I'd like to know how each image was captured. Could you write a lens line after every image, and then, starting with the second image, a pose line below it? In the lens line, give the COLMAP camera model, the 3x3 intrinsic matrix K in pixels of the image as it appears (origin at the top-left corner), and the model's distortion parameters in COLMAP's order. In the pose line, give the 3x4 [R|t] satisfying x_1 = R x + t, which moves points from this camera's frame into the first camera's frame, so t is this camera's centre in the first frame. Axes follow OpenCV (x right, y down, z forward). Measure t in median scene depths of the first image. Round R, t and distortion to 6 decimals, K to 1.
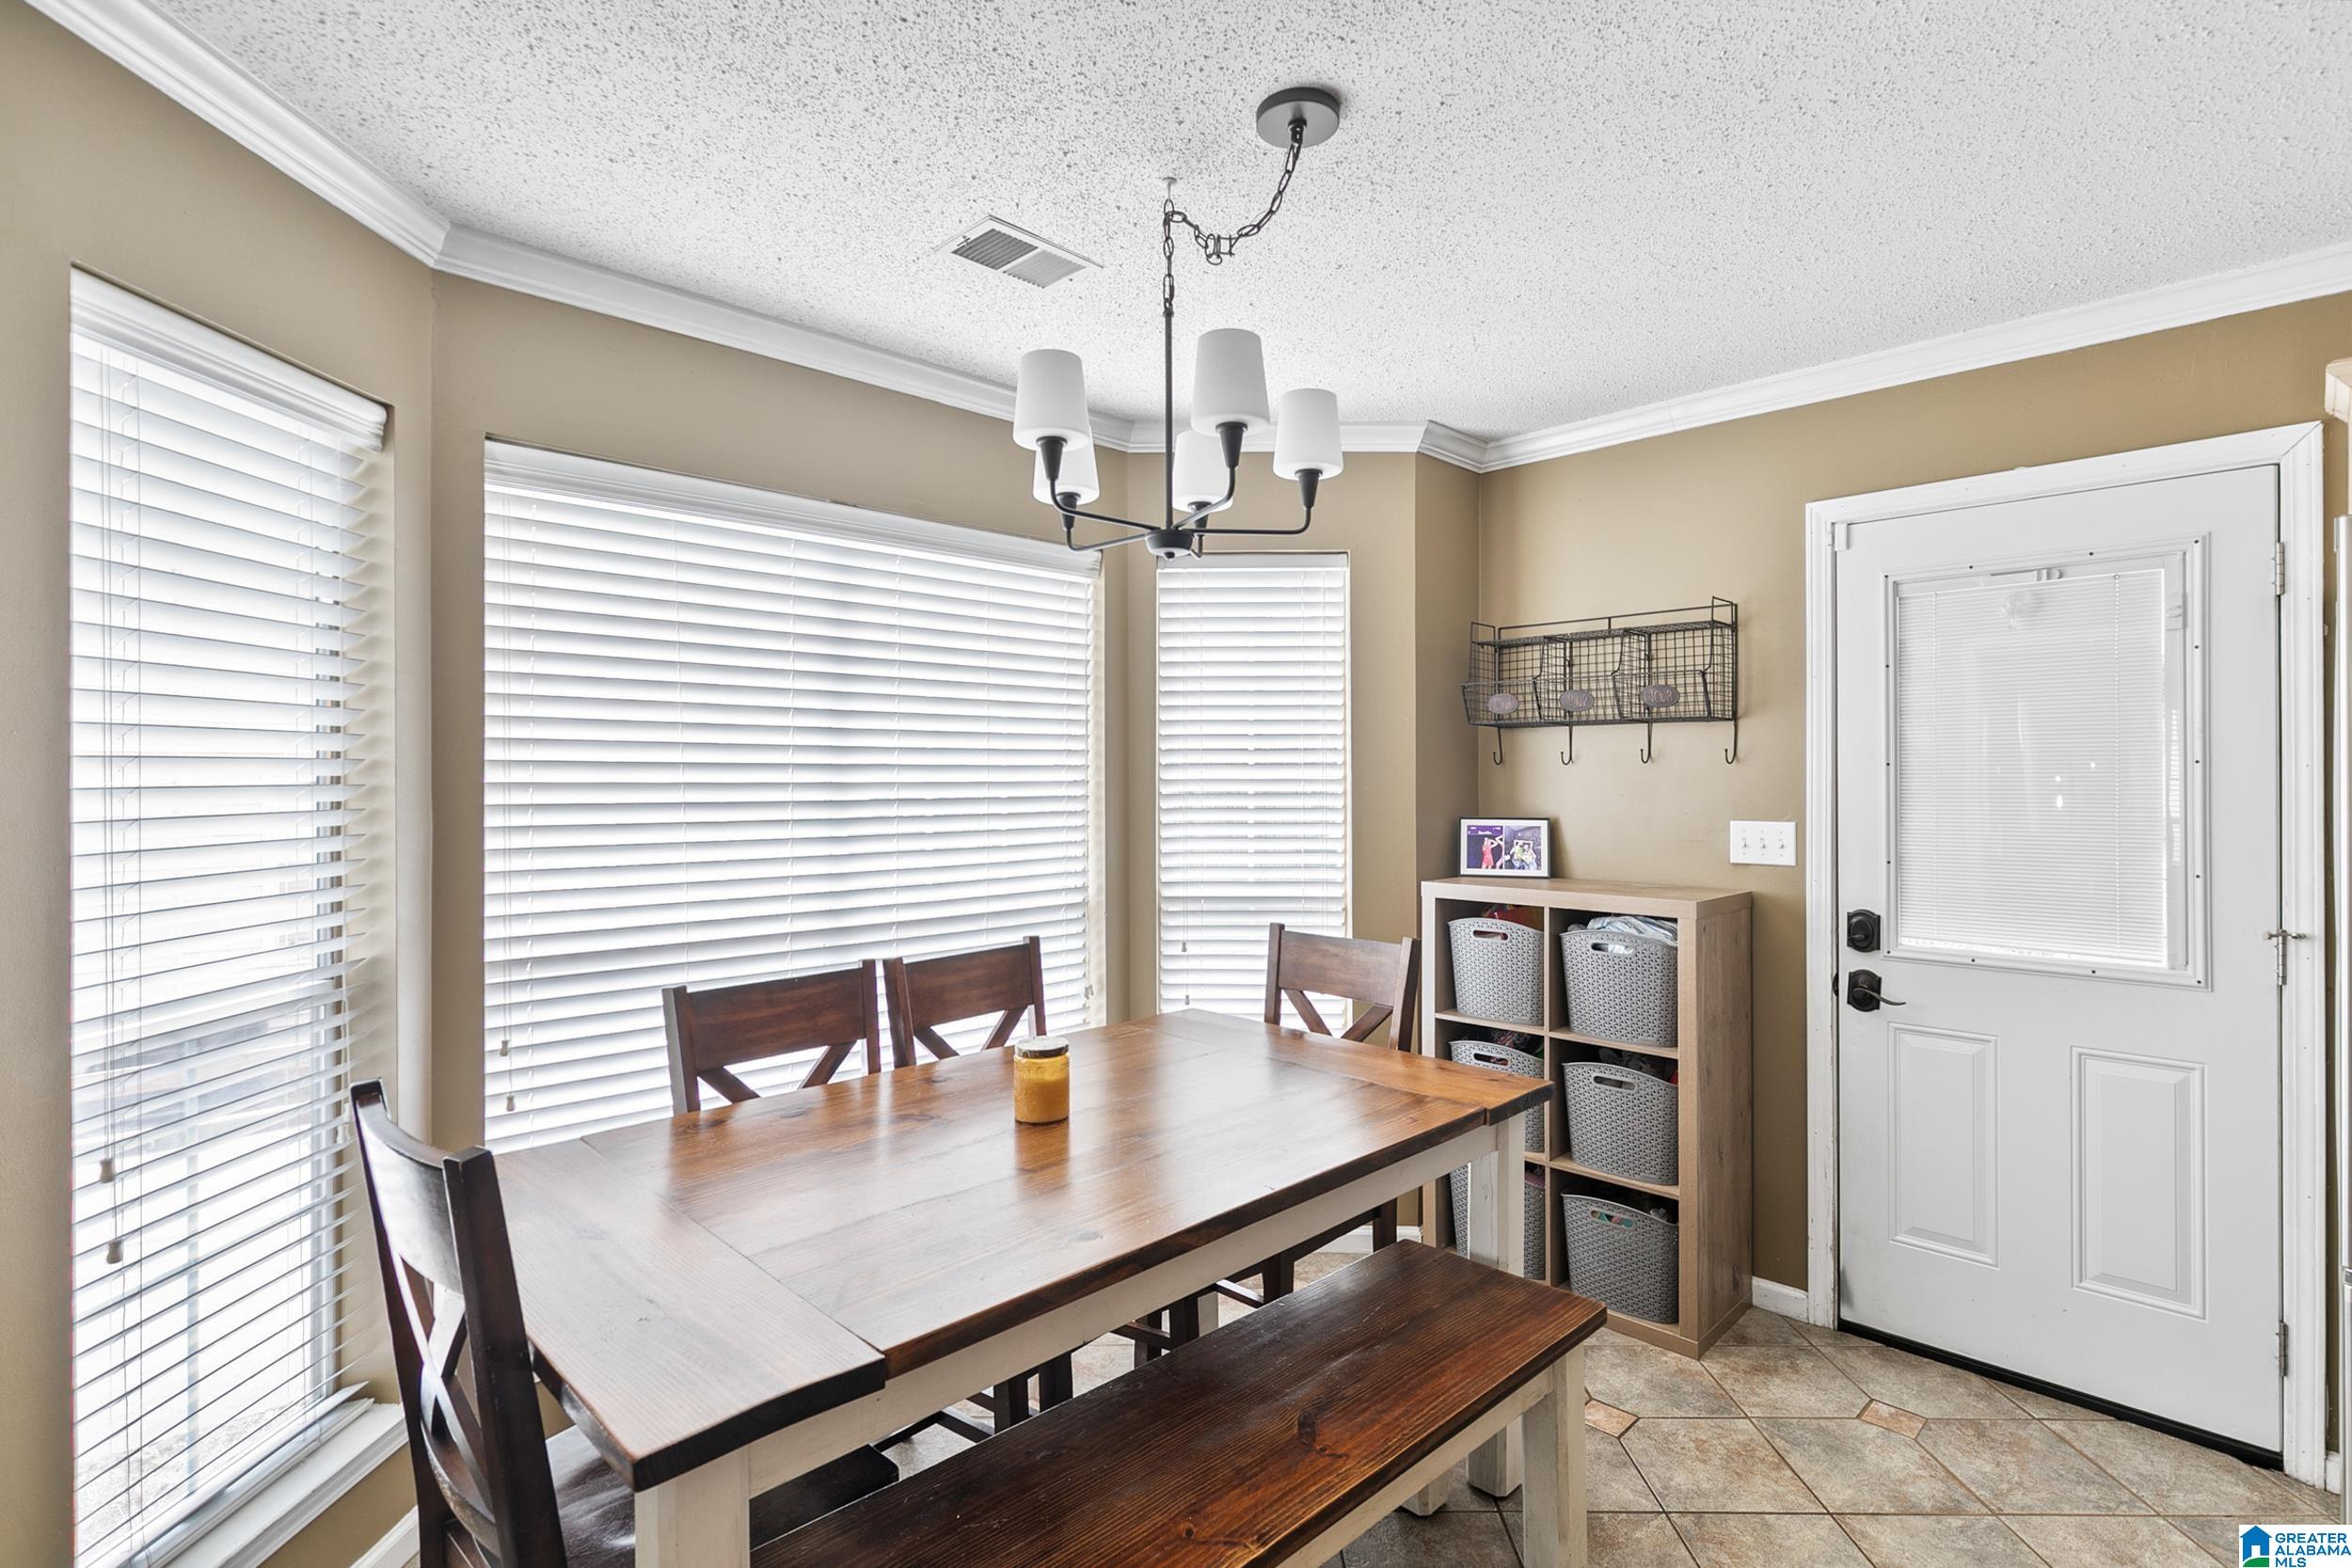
lens RADIAL K [[1119.5, 0, 1180.4], [0, 1119.5, 774.6], [0, 0, 1]] dist [-0.001867, -0.001092]
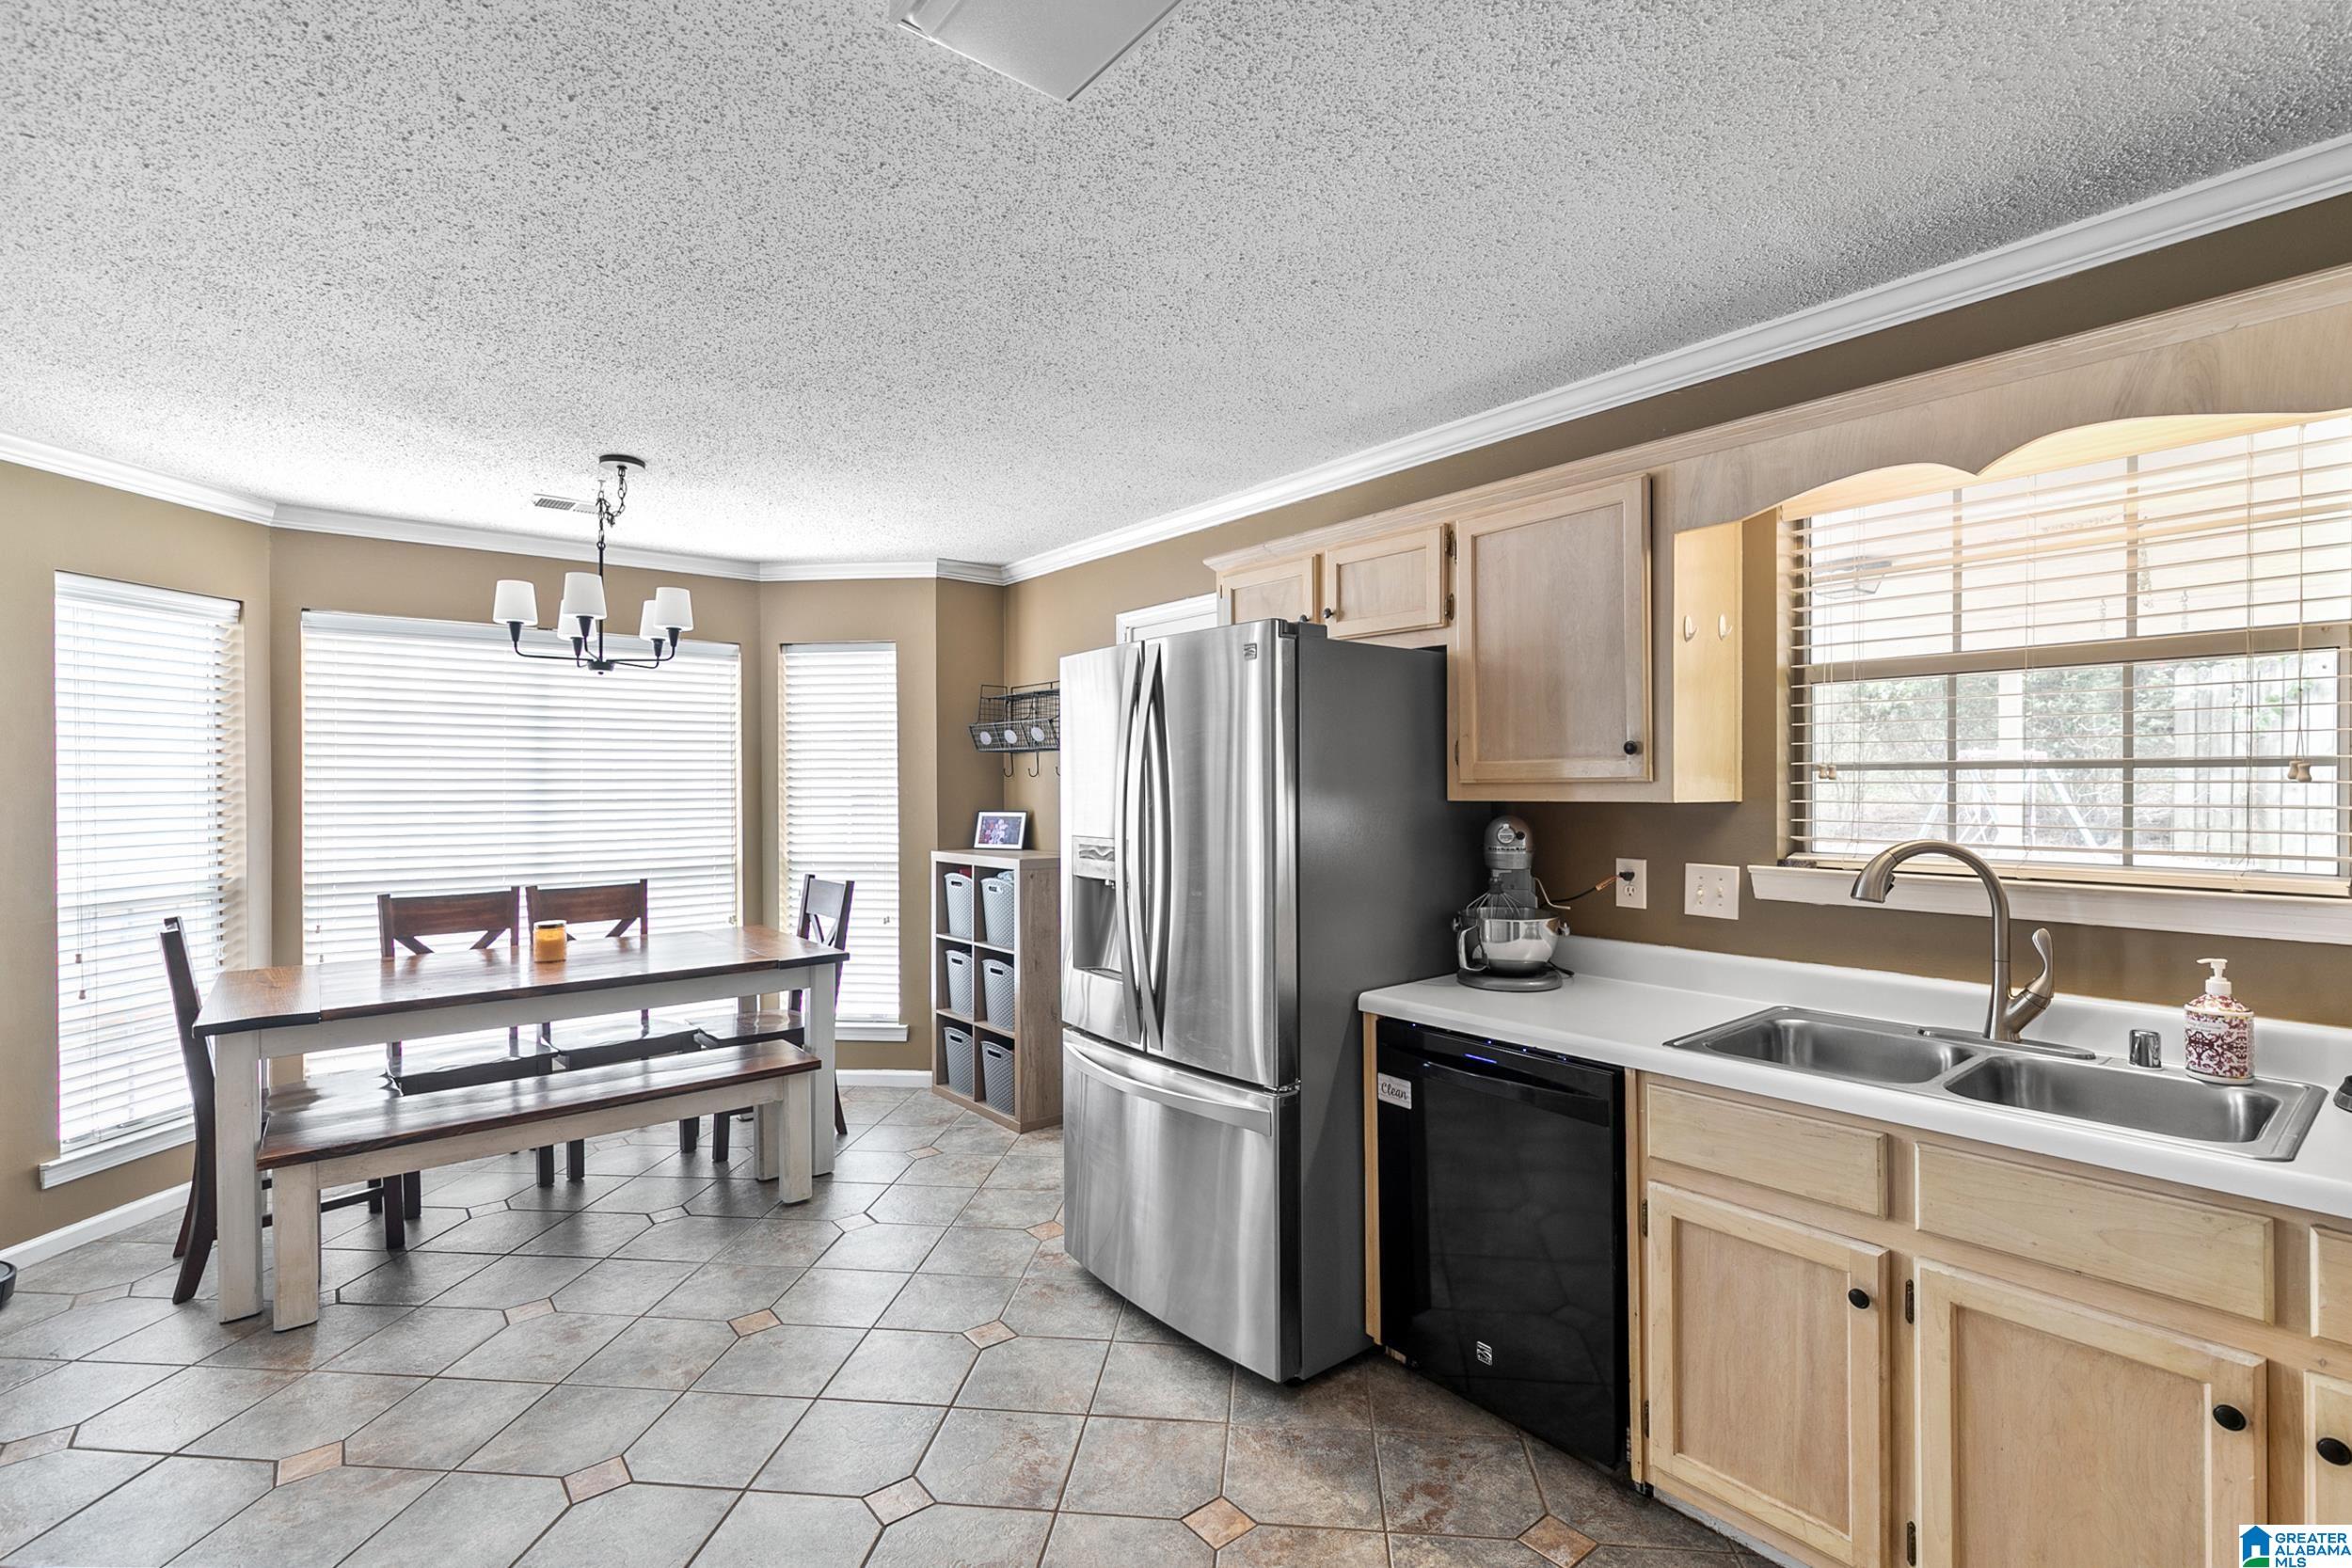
lens RADIAL K [[1058.1, 0, 1172.1], [0, 1058.1, 785.5], [0, 0, 1]] dist [0.013336, -0.000935]
pose [[0.995021, -0.004253, -0.099571, 0.986655], [0.004464, 0.999988, 0.001899, 0.002521], [0.099562, -0.002334, 0.995029, -0.638154]]
